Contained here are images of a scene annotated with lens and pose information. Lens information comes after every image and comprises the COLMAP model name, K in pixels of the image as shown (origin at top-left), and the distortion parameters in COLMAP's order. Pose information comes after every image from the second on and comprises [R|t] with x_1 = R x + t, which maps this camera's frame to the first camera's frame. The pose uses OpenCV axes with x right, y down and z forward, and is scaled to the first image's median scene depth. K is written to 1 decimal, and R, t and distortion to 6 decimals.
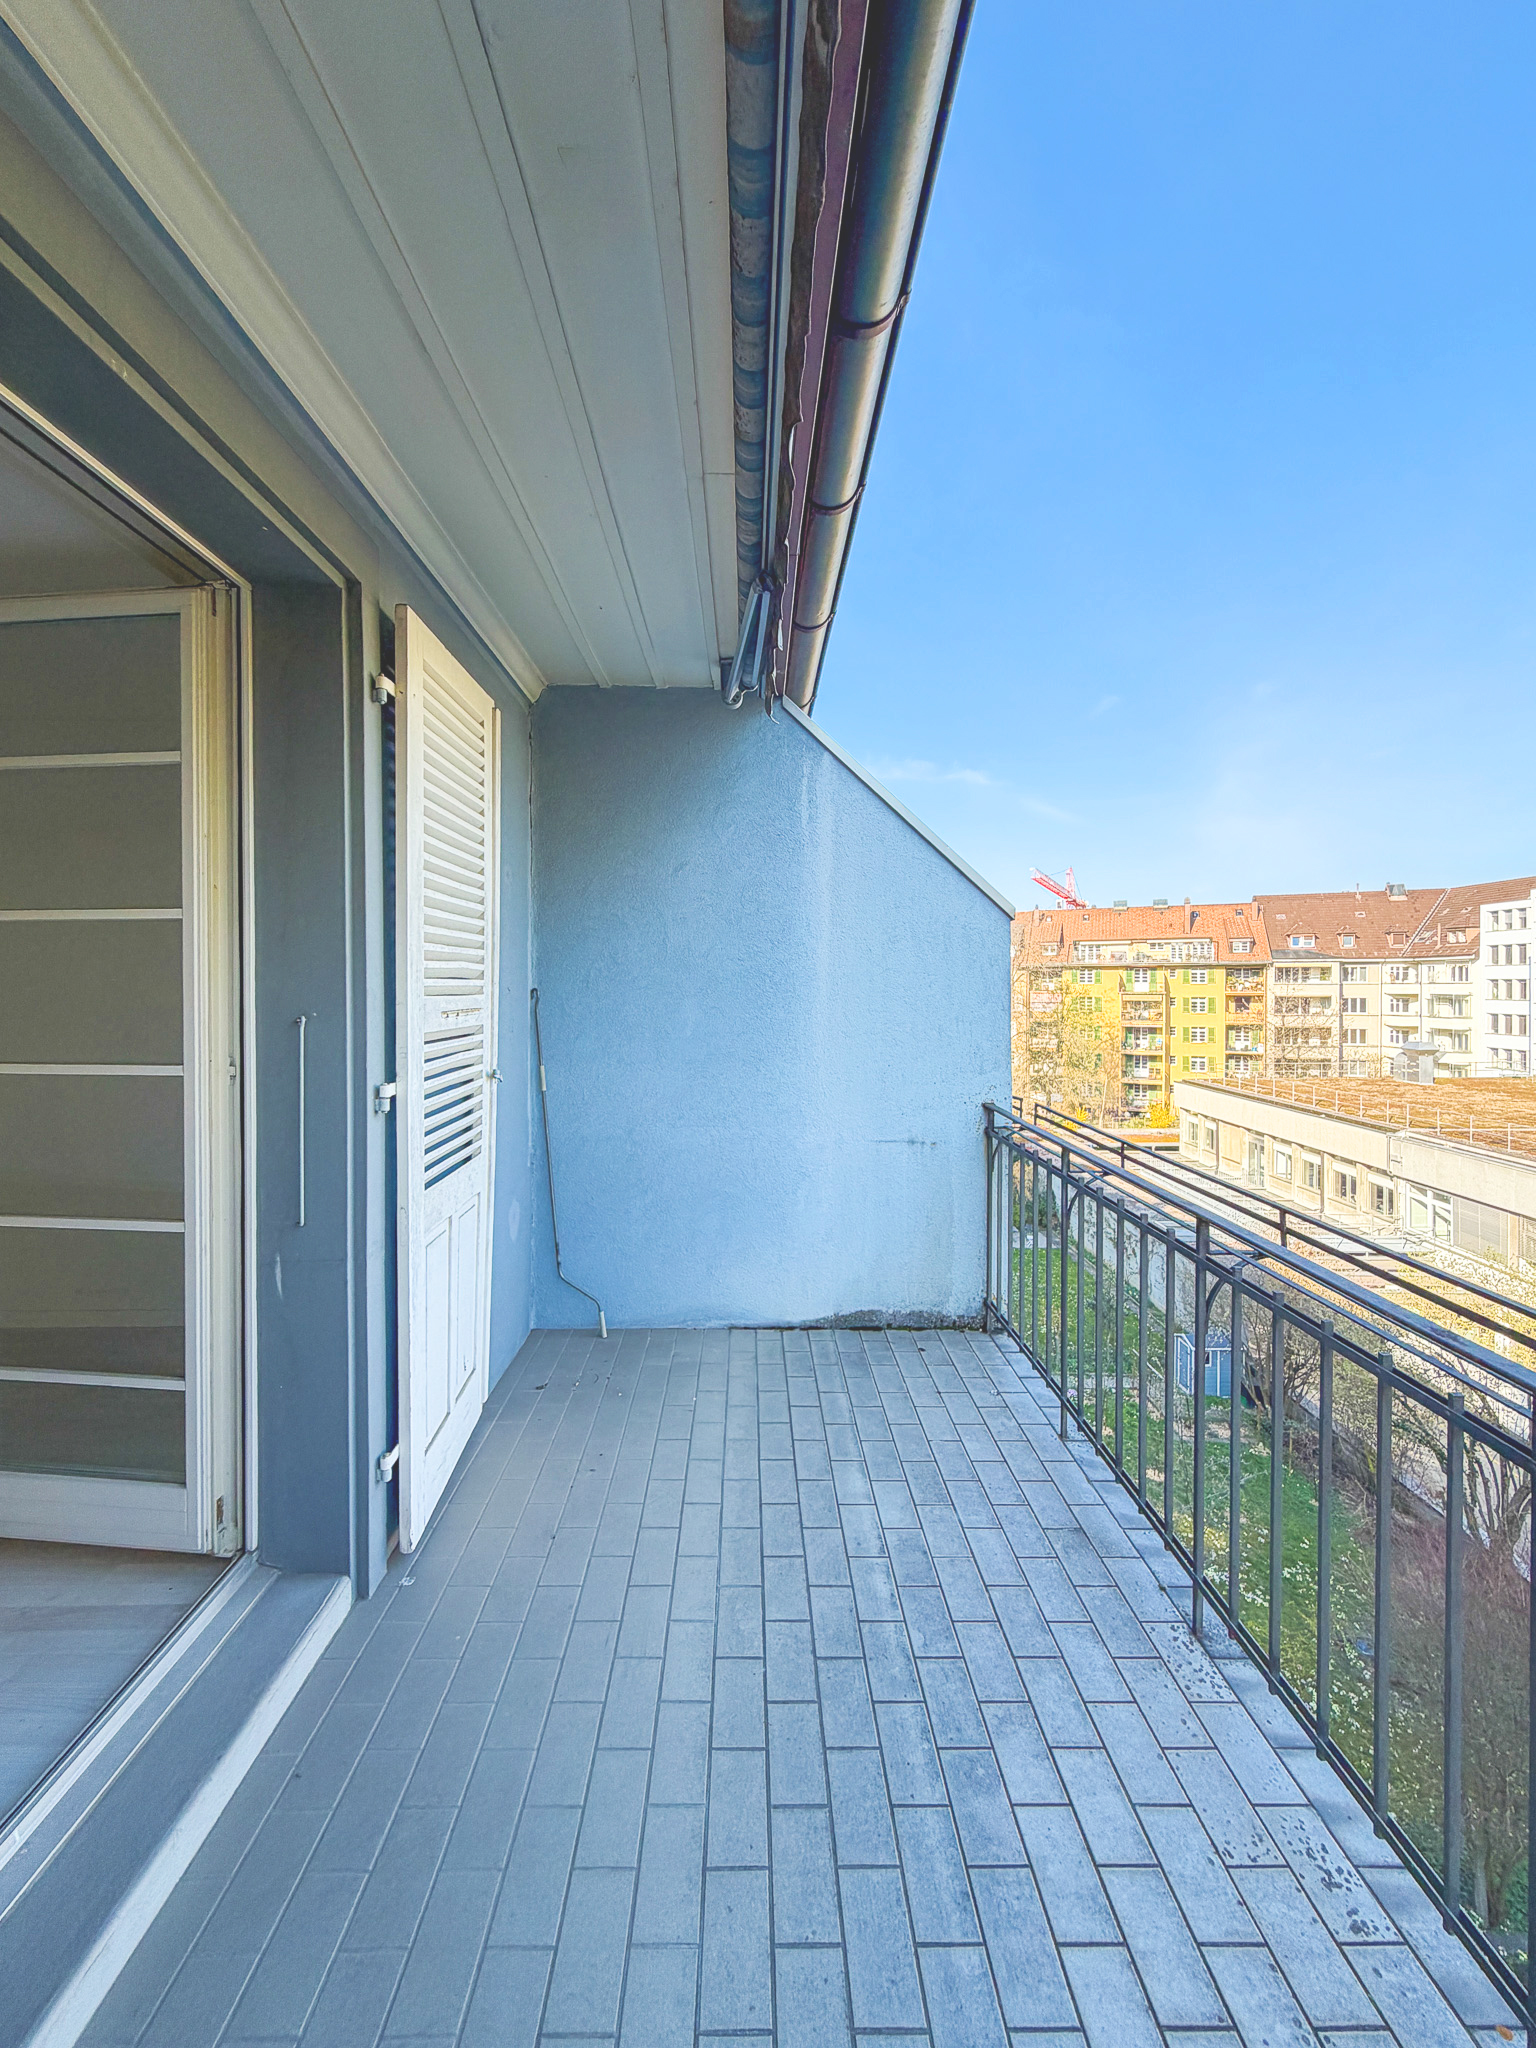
lens RADIAL K [[829.2, 0, 753.5], [0, 829.2, 993.8], [0, 0, 1]] dist [-0.001854, 0.000918]
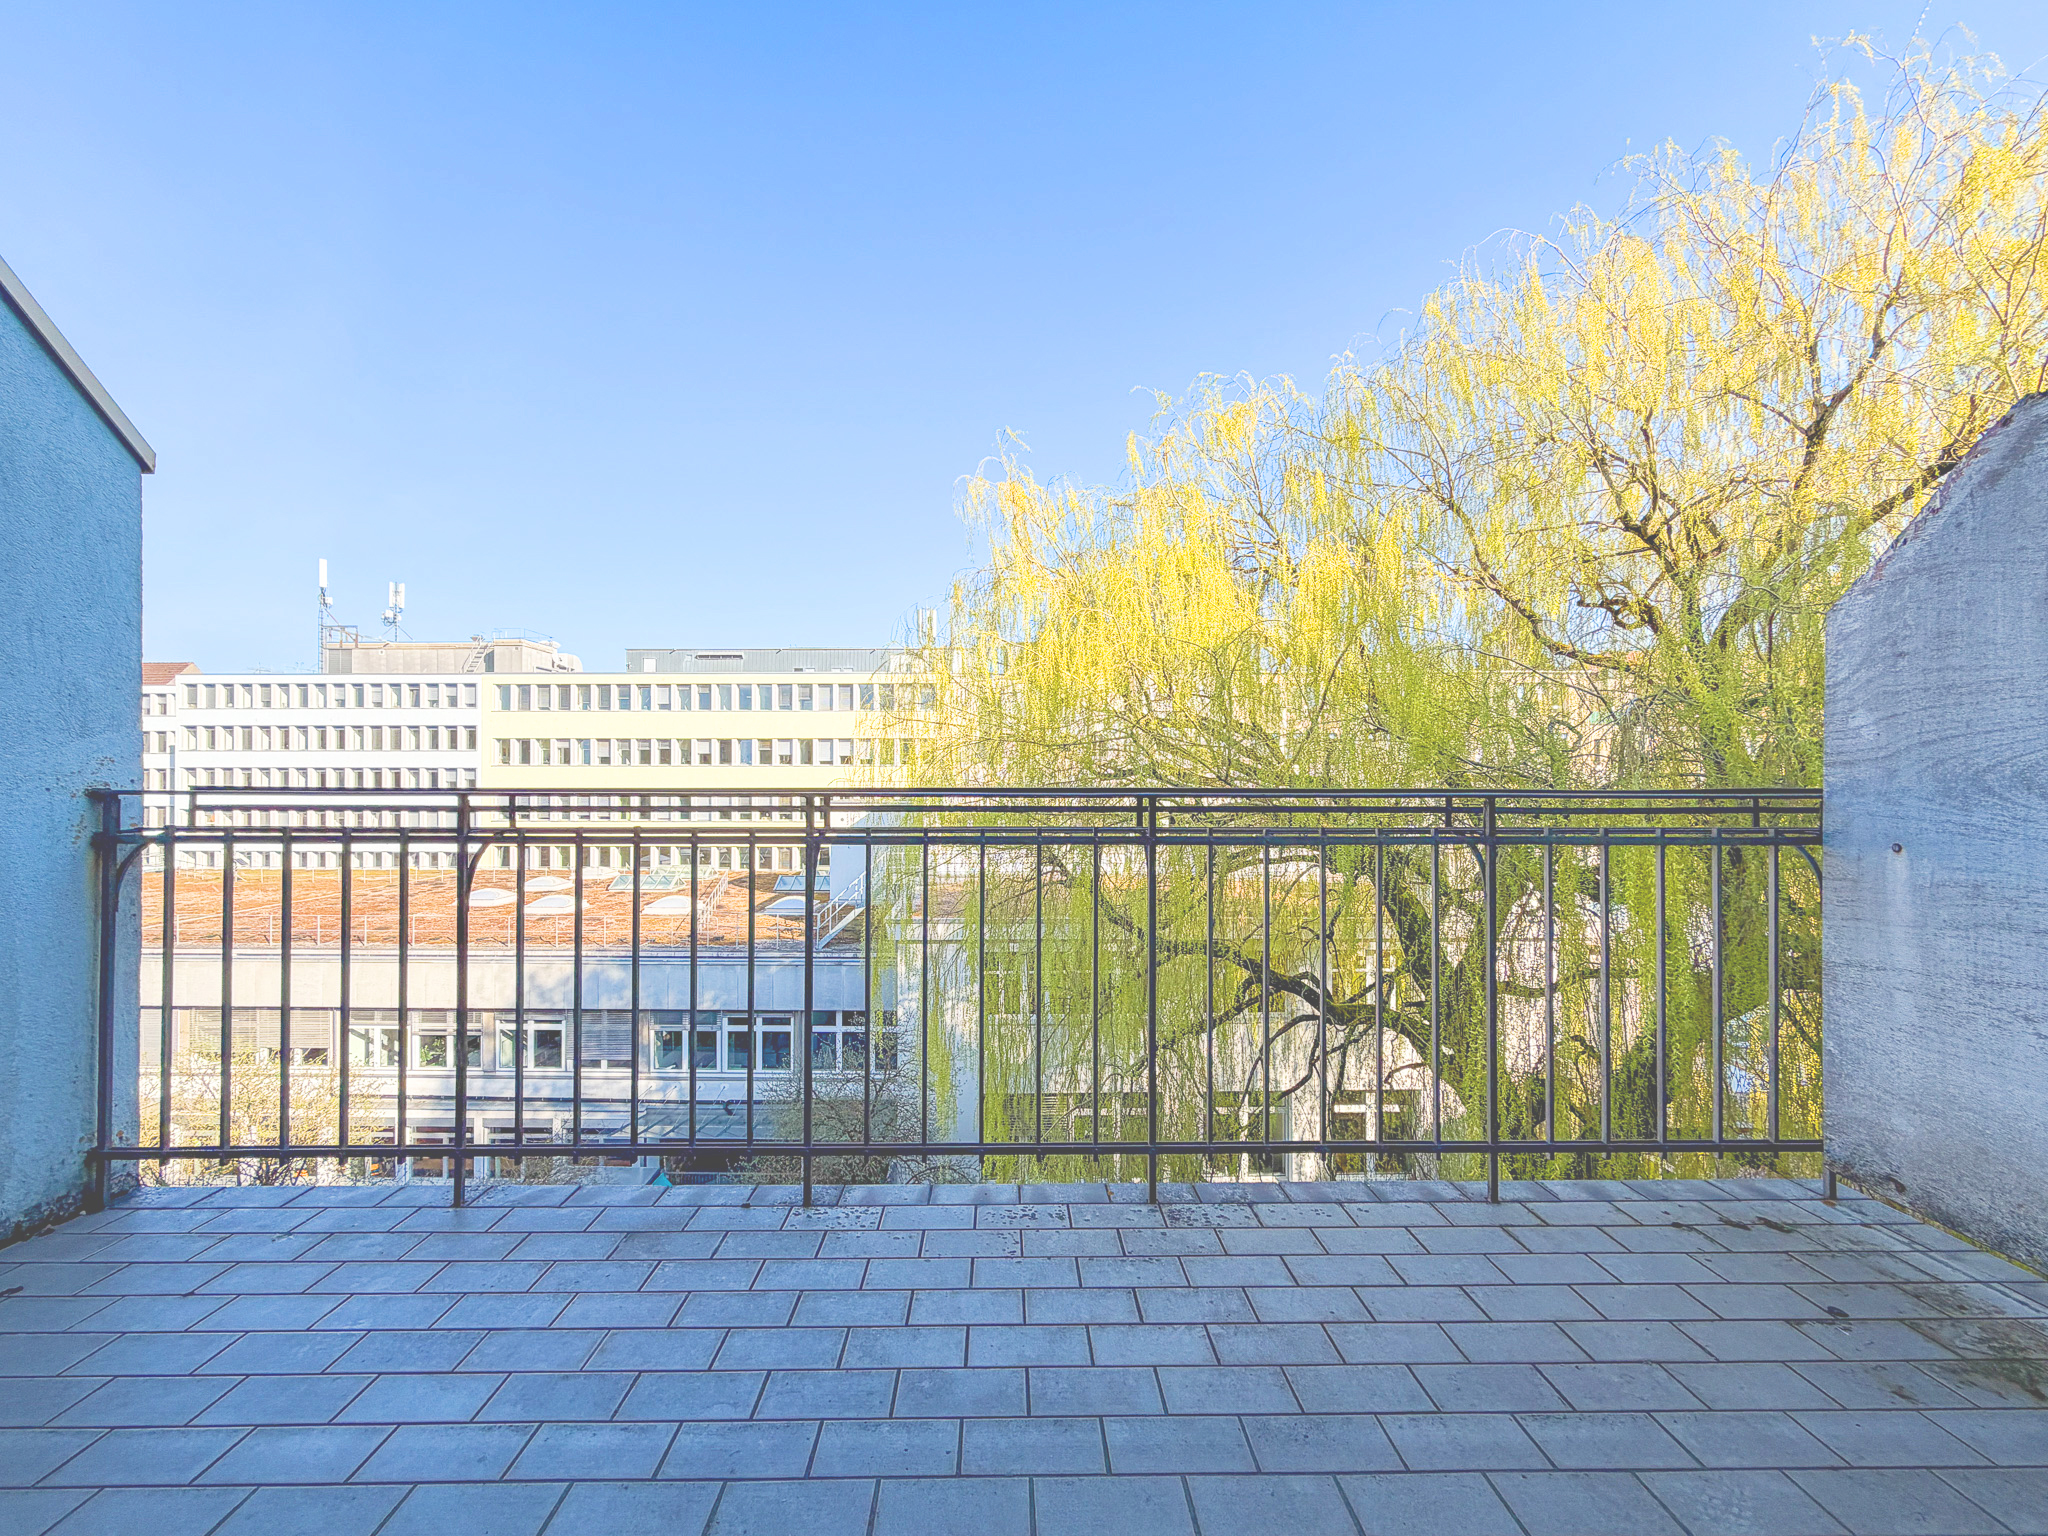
lens RADIAL K [[829.2, 0, 997.1], [0, 829.2, 780.8], [0, 0, 1]] dist [-0.001854, 0.000918]
pose [[-0.006180, 0.011728, 0.999912, -0.631836], [0.010023, 0.999882, -0.011666, 0.326116], [-0.999931, 0.009950, -0.006297, 0.960757]]
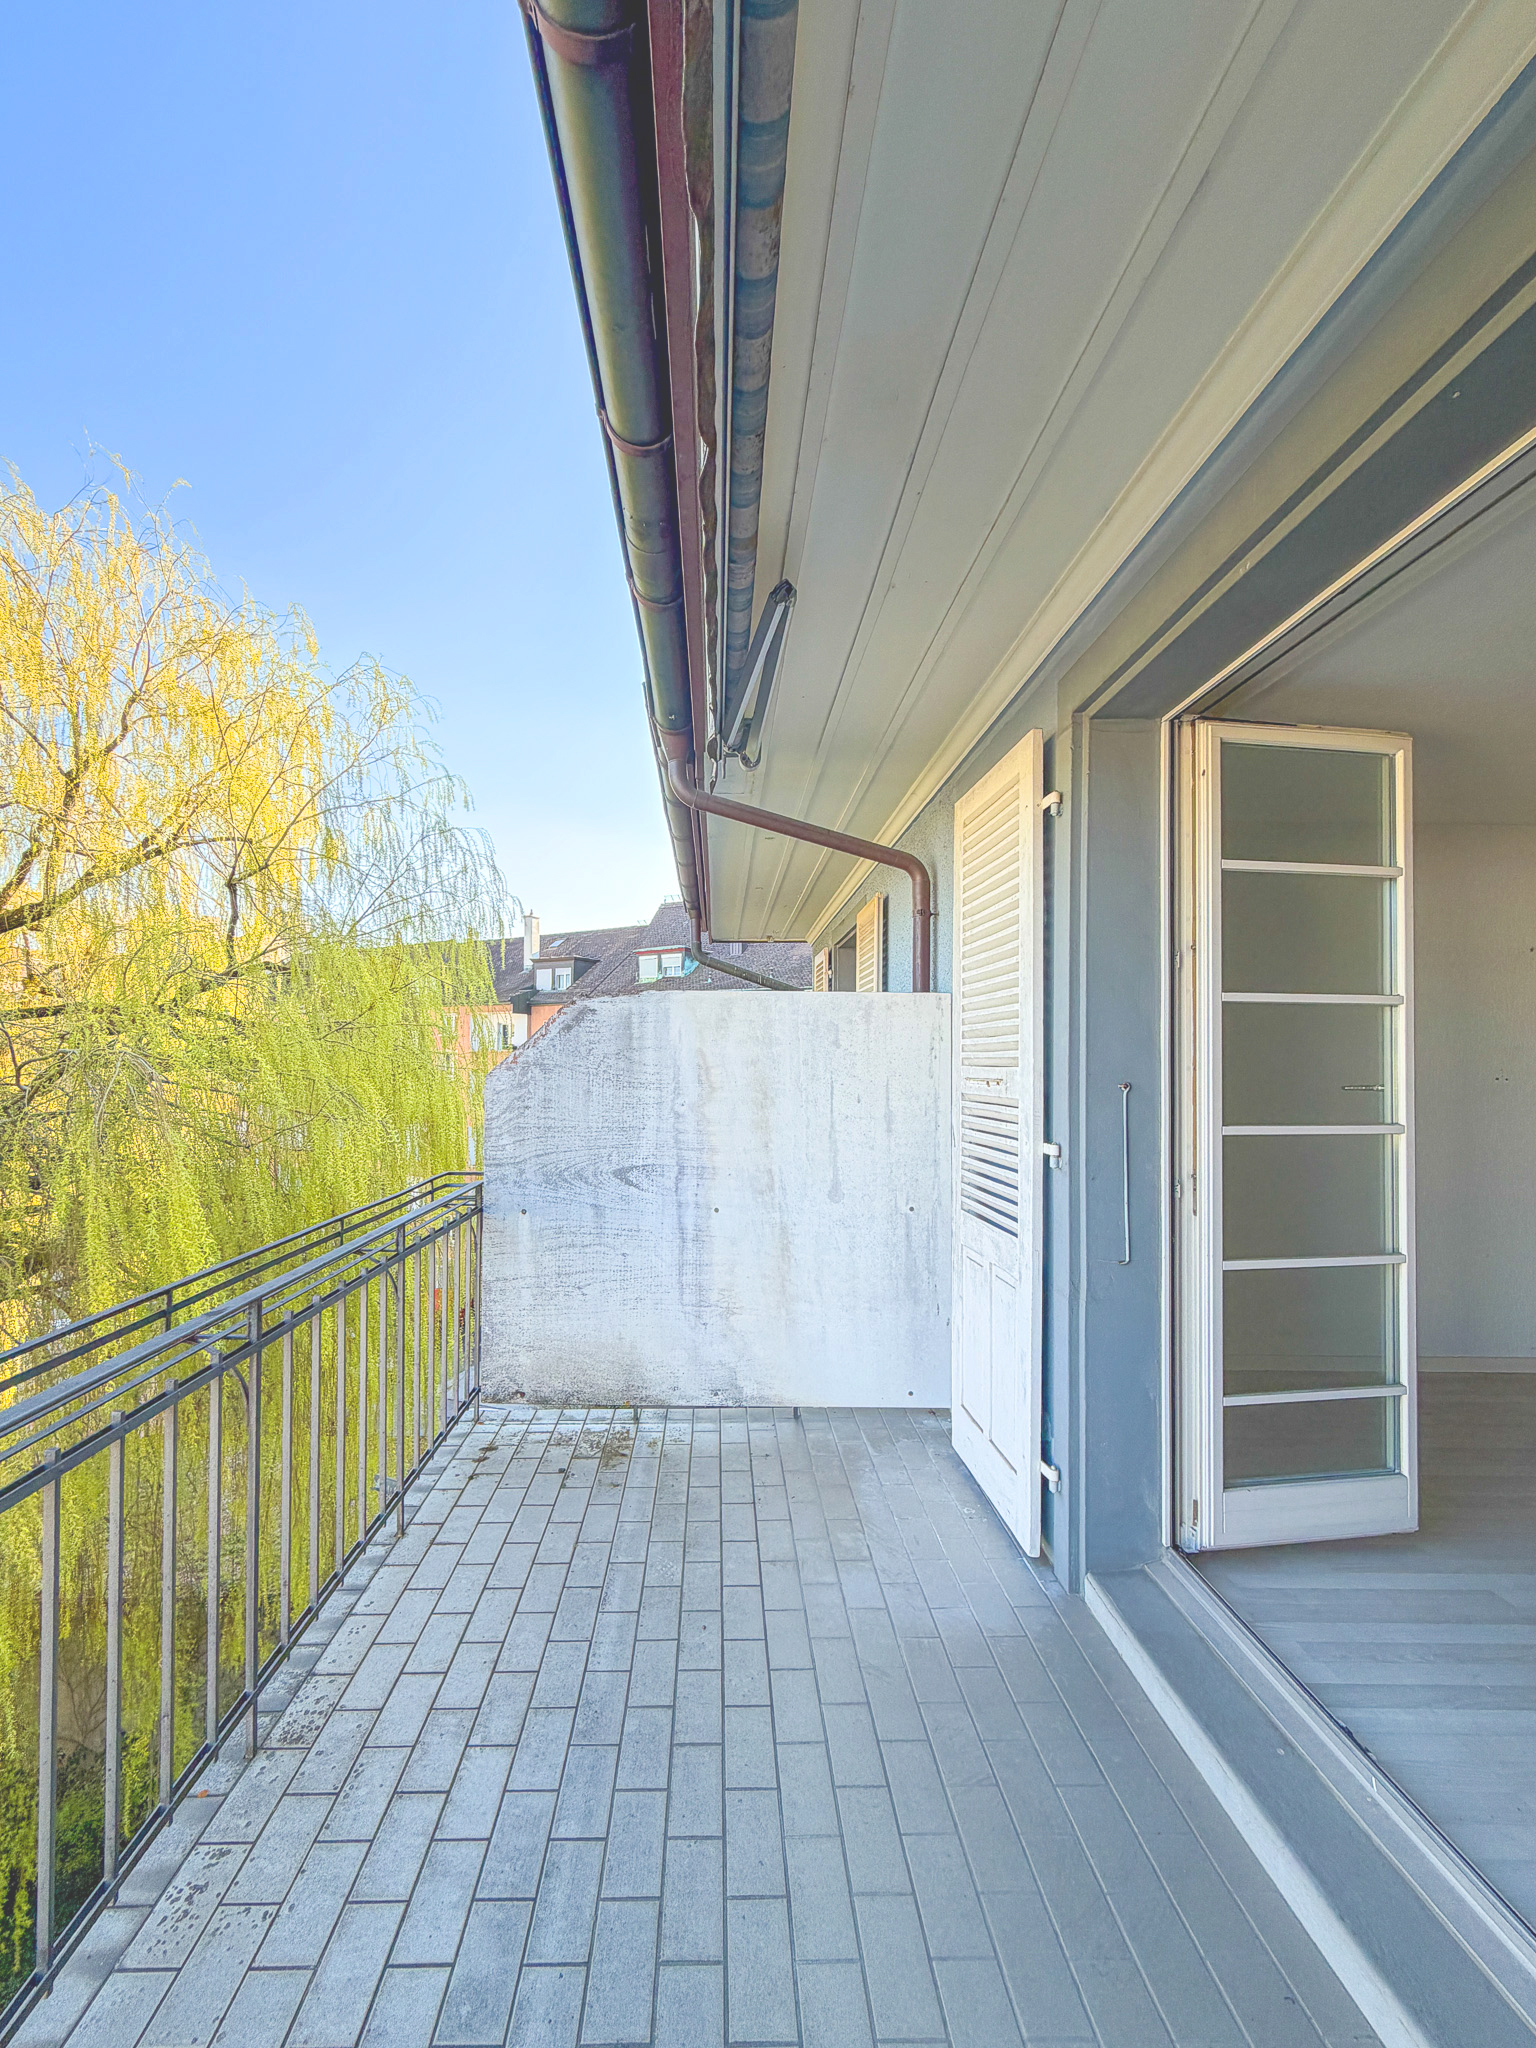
lens RADIAL K [[829.2, 0, 759.8], [0, 829.2, 1046.3], [0, 0, 1]] dist [-0.001854, 0.000918]
pose [[-0.999005, -0.005005, -0.044326, 0.025949], [-0.004611, 0.999949, -0.008985, -0.004141], [0.044368, -0.008772, -0.998977, 1.908441]]
